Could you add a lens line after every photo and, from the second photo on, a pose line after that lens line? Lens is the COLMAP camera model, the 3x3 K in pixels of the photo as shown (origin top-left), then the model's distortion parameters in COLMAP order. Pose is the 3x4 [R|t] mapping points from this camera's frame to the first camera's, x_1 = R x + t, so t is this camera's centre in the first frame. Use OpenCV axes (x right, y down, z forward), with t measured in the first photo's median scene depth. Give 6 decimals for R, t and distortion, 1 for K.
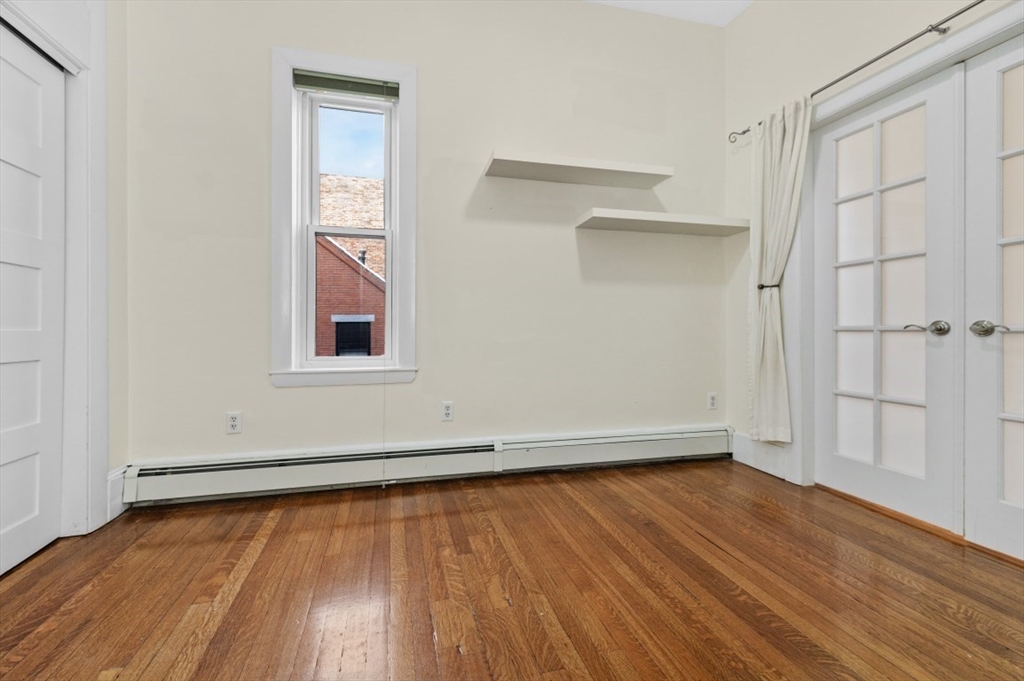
lens RADIAL K [[405.2, 0, 489.9], [0, 405.2, 331.7], [0, 0, 1]] dist [0.008130, -0.000395]
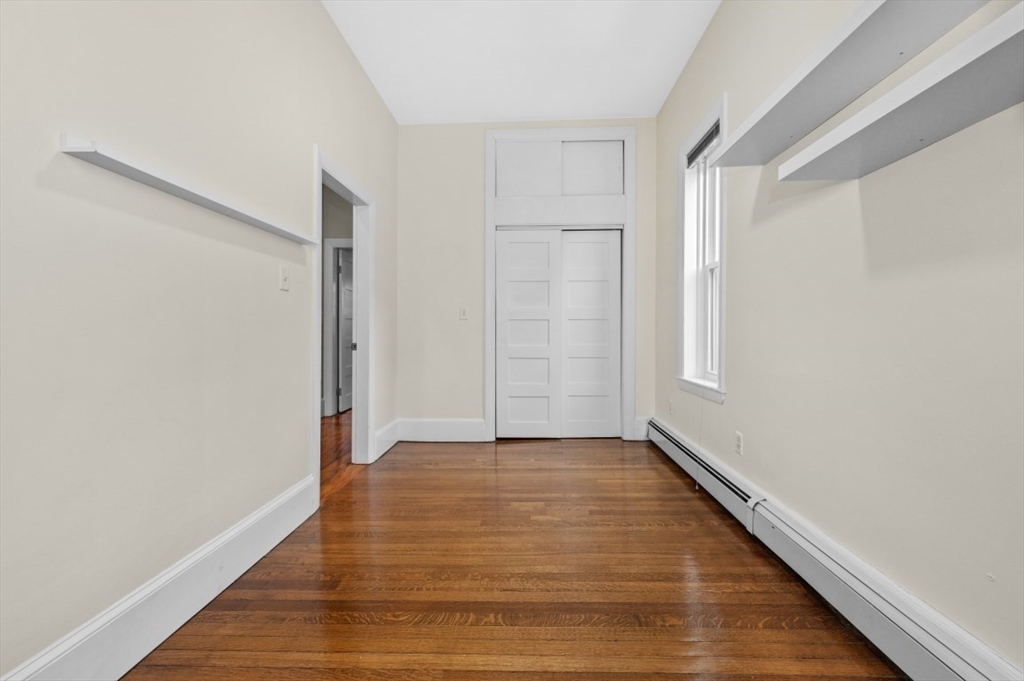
lens RADIAL K [[405.2, 0, 515.1], [0, 405.2, 334.7], [0, 0, 1]] dist [0.008130, -0.000395]
pose [[-0.264113, 0.006332, -0.964471, 1.547387], [-0.001134, 0.999976, 0.006875, -0.089881], [0.964491, 0.002909, -0.264100, 1.274580]]
